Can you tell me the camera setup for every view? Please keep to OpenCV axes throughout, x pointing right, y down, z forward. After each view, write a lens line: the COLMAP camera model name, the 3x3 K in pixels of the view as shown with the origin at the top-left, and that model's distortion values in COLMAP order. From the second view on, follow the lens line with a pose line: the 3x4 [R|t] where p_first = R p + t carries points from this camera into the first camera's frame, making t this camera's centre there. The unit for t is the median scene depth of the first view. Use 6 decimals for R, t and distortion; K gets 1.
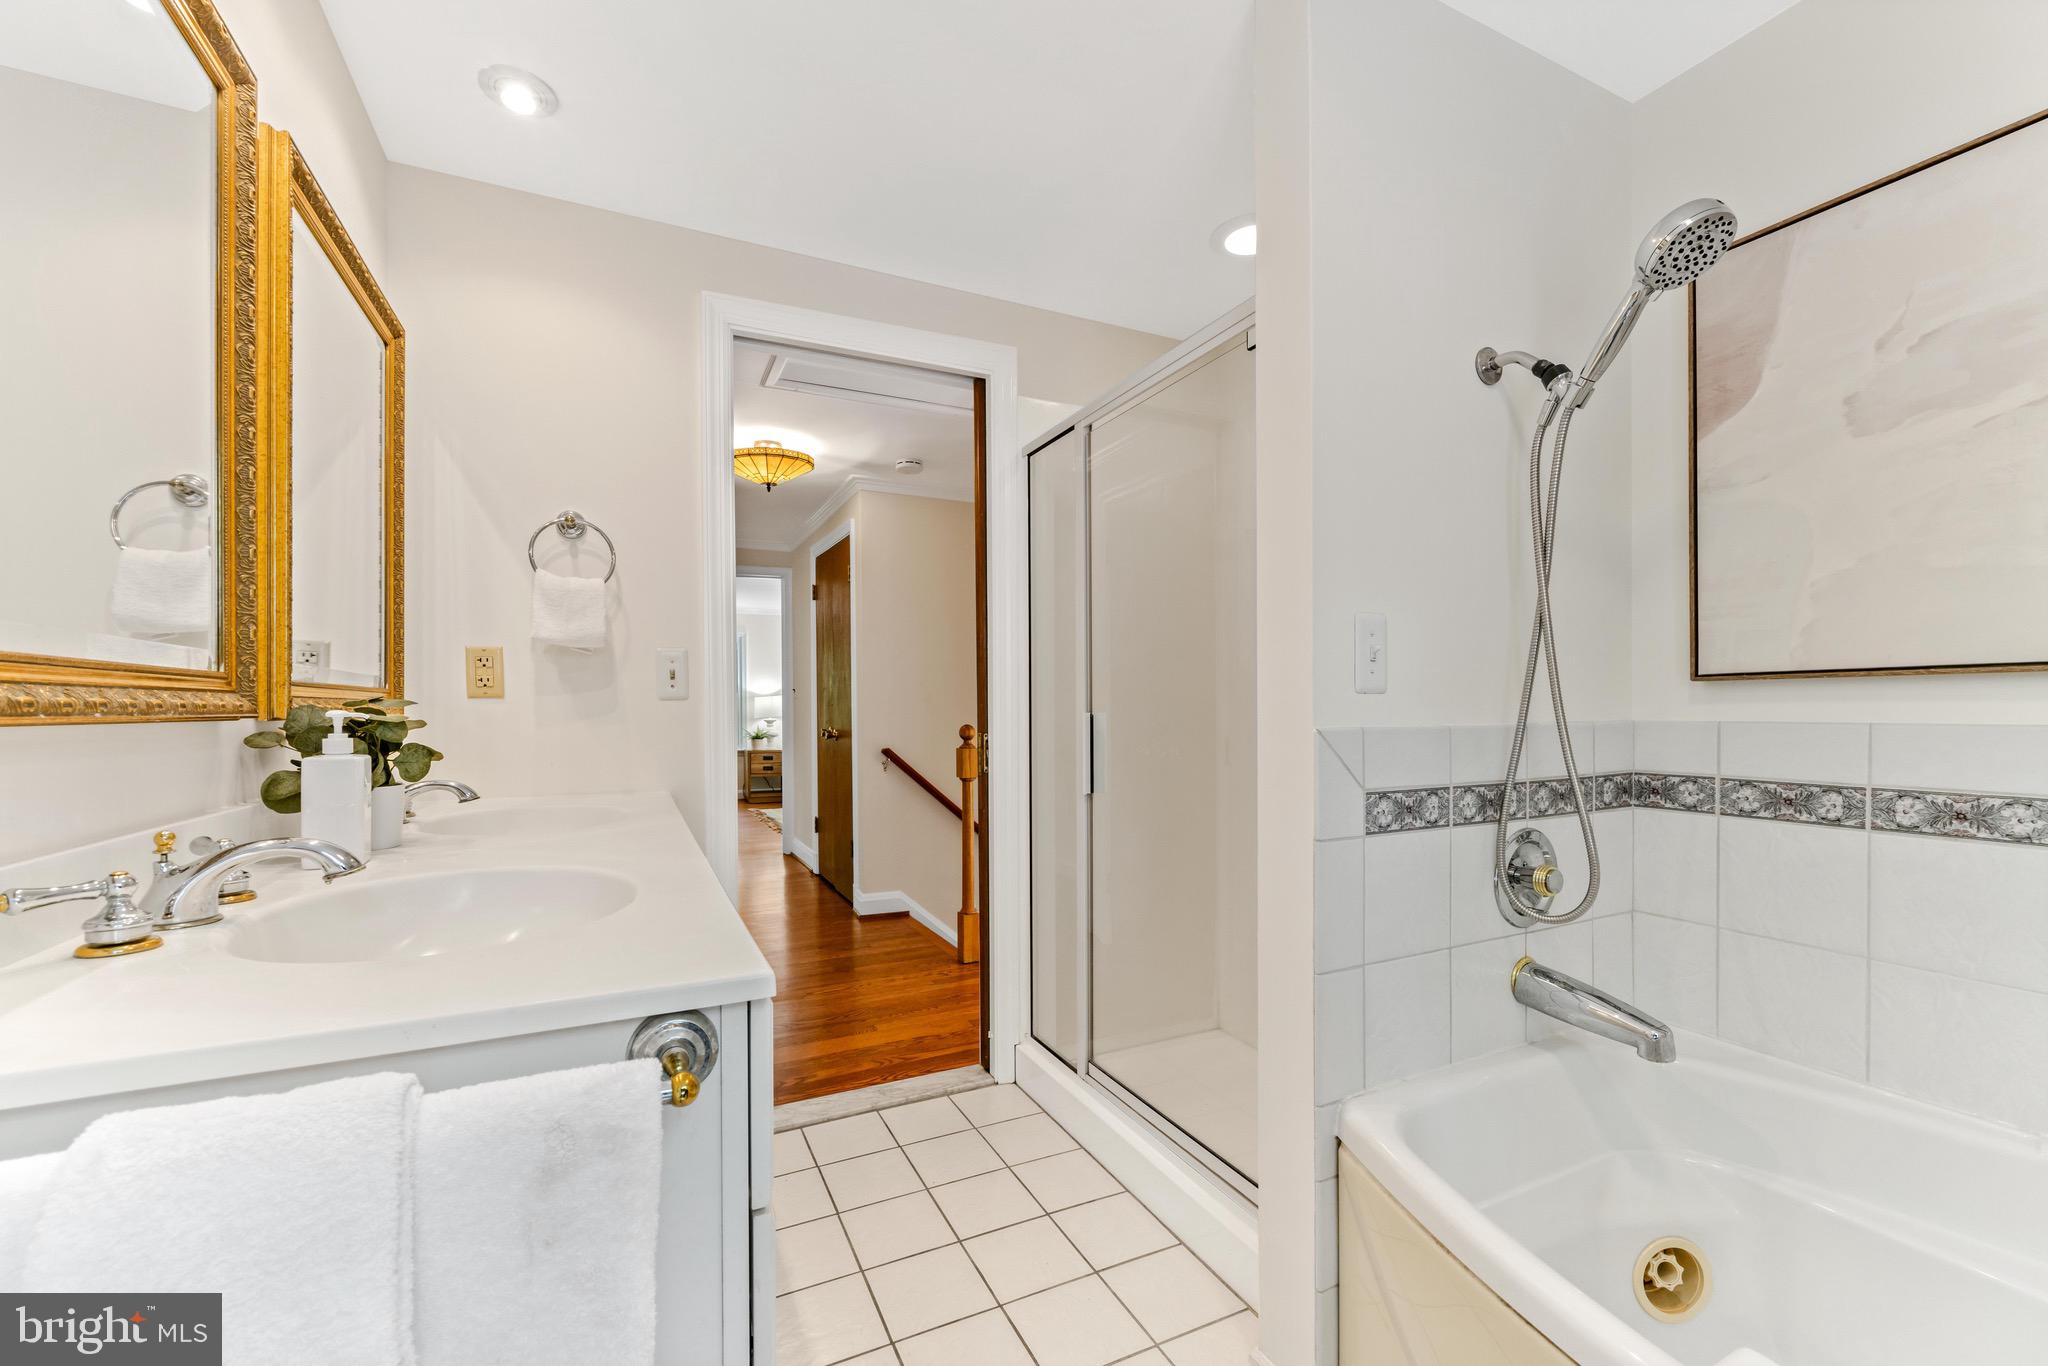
lens RADIAL K [[832.5, 0, 1023.4], [0, 832.5, 698.5], [0, 0, 1]] dist [-0.002109, 0.000465]
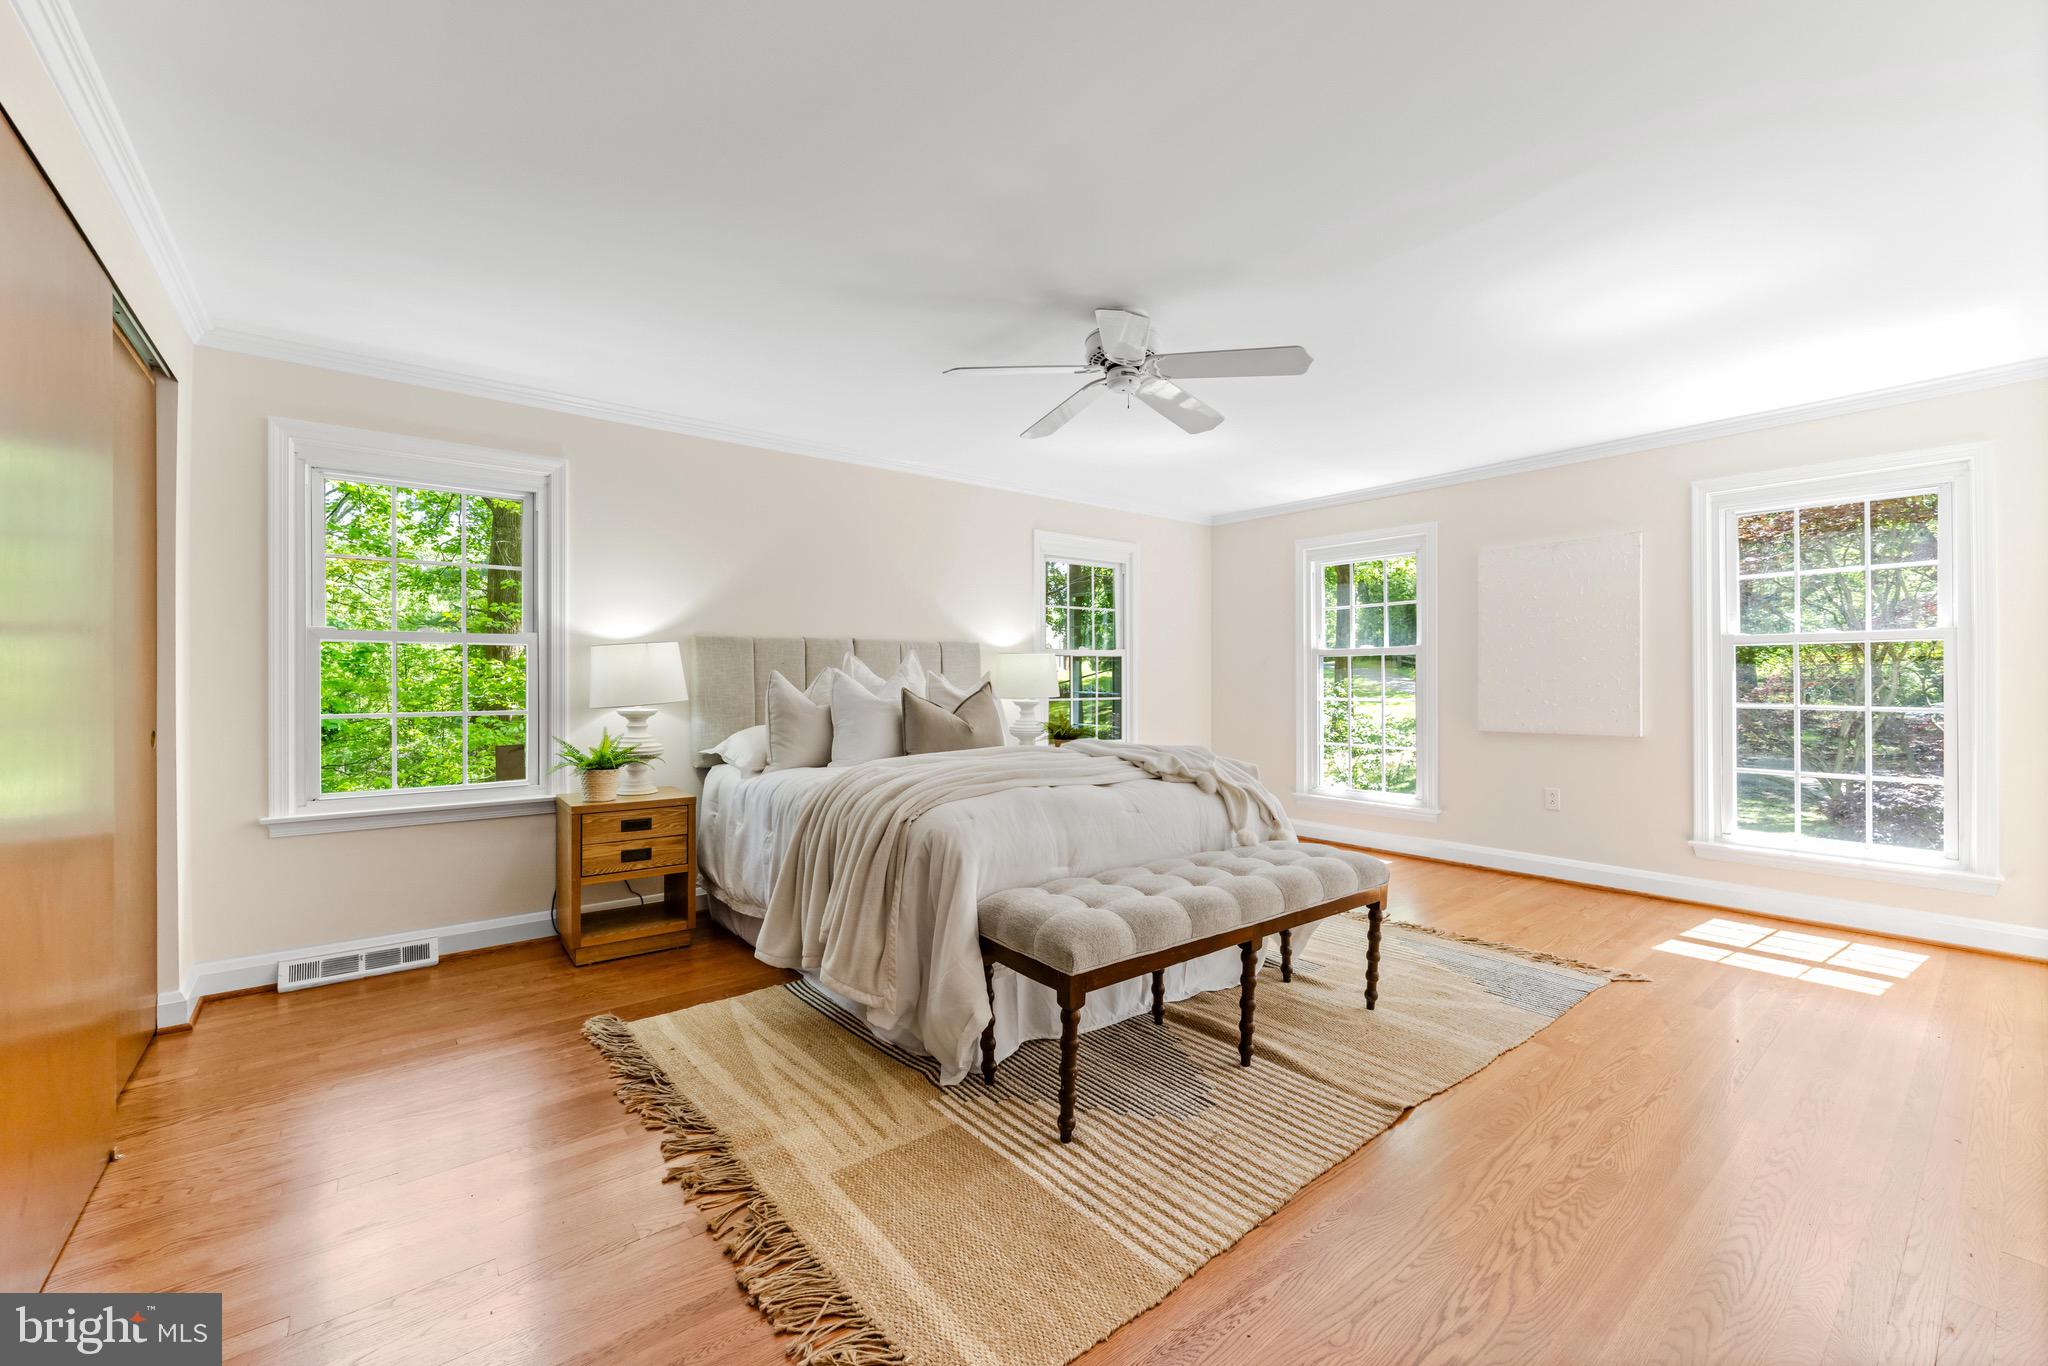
lens RADIAL K [[832.5, 0, 1026.2], [0, 832.5, 678.7], [0, 0, 1]] dist [-0.002109, 0.000465]
pose [[0.975502, 0.003137, 0.219966, -0.224133], [-0.003358, 0.999994, 0.000630, 0.011142], [-0.219963, -0.001353, 0.975507, 0.627810]]
